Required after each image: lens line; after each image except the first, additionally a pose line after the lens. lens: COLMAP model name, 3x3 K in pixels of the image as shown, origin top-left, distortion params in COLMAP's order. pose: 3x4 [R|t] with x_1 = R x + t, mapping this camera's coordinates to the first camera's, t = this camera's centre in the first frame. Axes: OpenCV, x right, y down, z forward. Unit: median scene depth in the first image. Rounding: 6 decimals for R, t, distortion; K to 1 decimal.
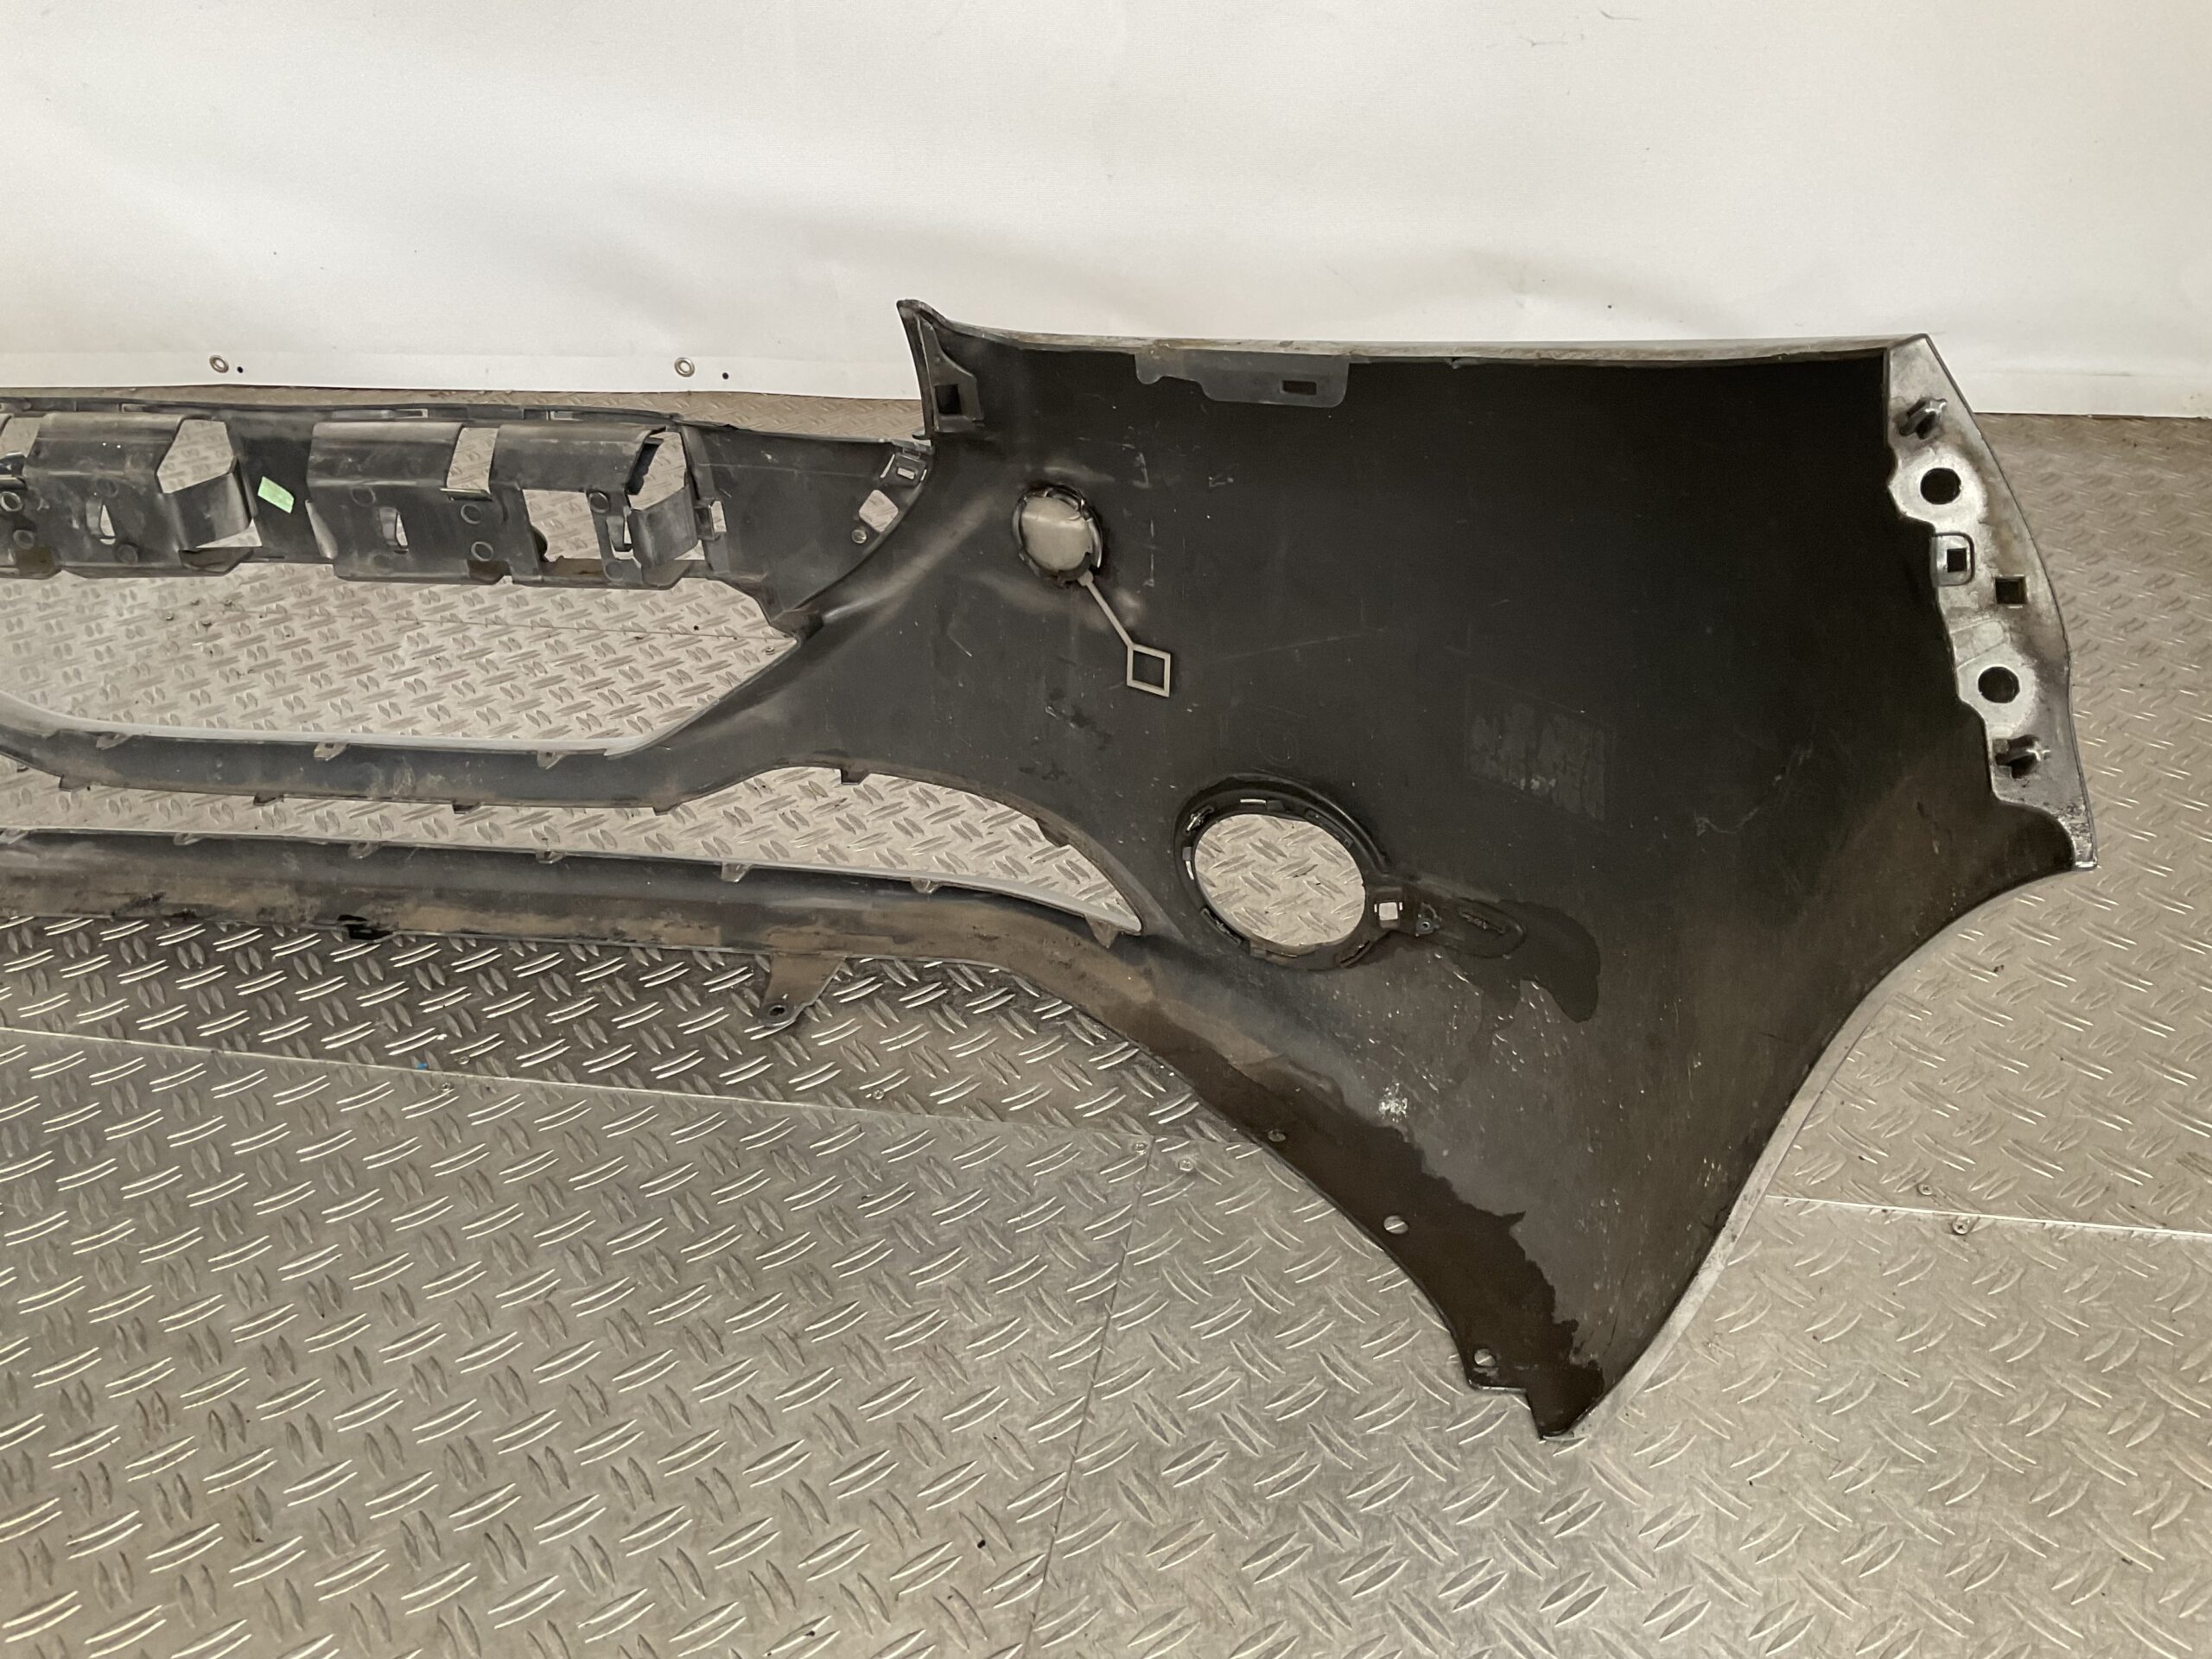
lens RADIAL K [[1872.9, 0, 1101.4], [0, 1872.9, 823.5], [0, 0, 1]] dist [0.011048, -0.037796]
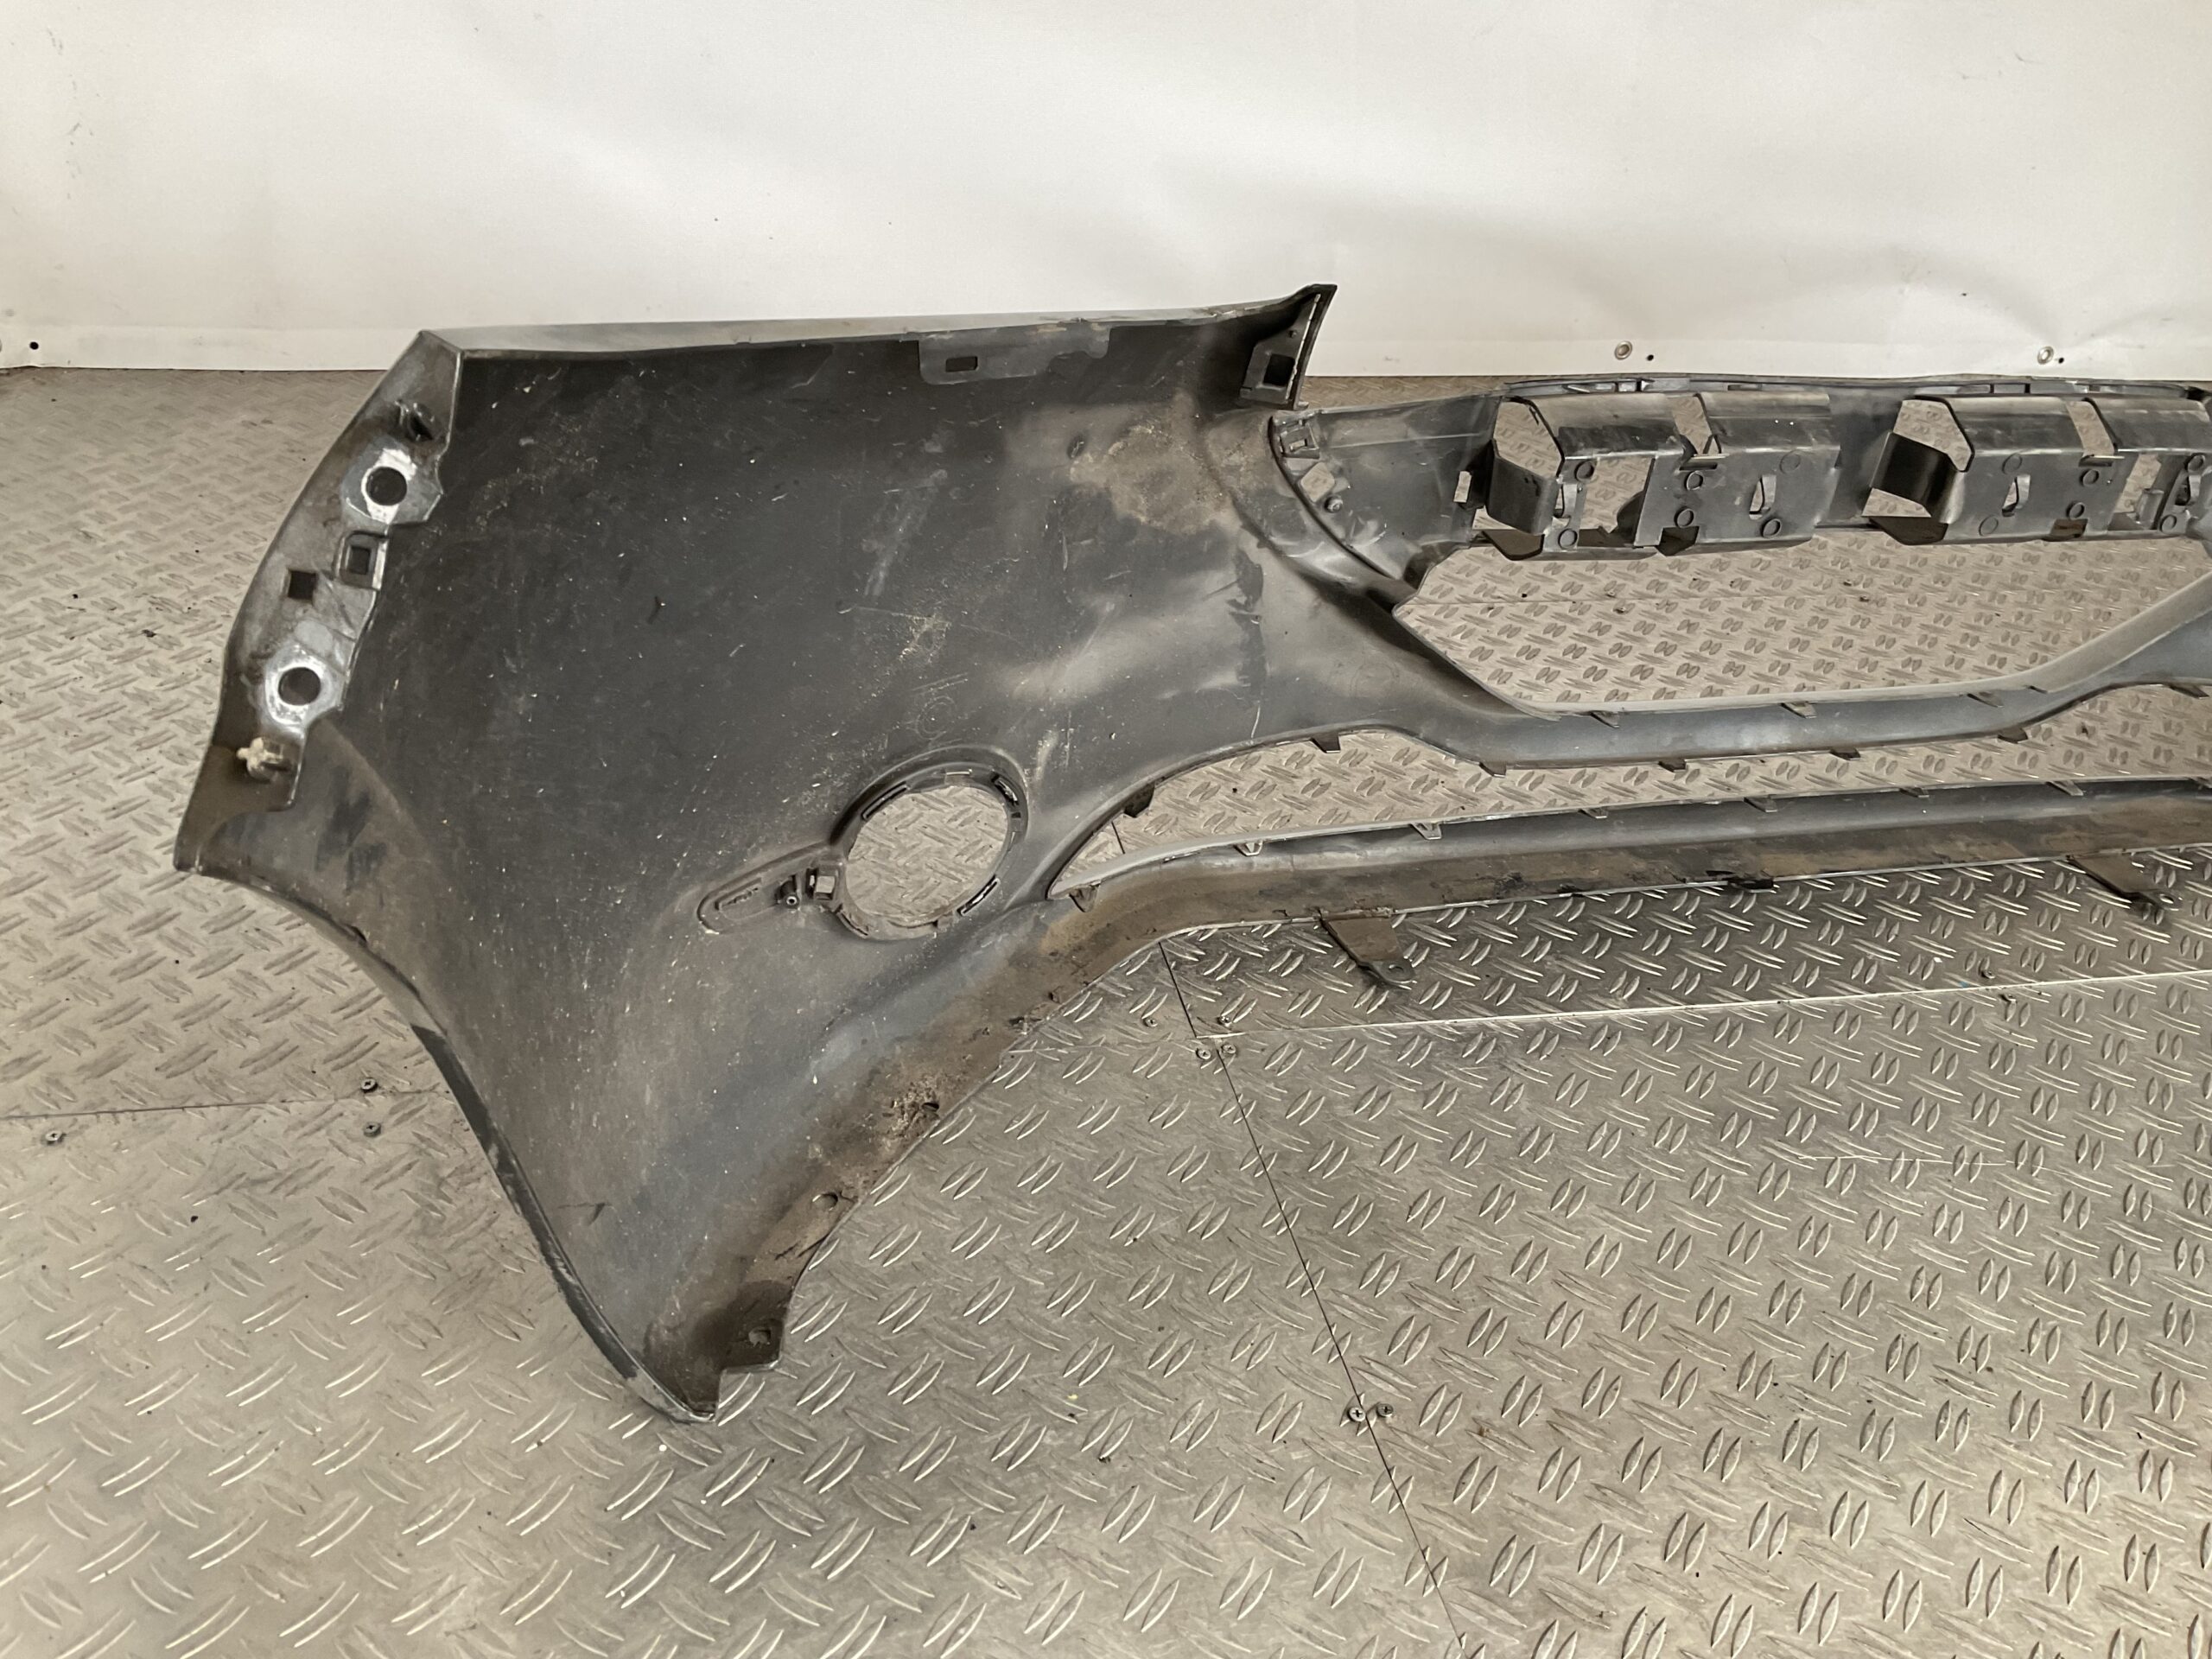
lens RADIAL K [[1872.9, 0, 1104.6], [0, 1872.9, 828.4], [0, 0, 1]] dist [0.011048, -0.037796]
pose [[0.914990, -0.101944, 0.390384, -3.259317], [0.096097, 0.994773, 0.034537, -0.127116], [-0.391865, 0.005914, 0.920004, 0.493917]]
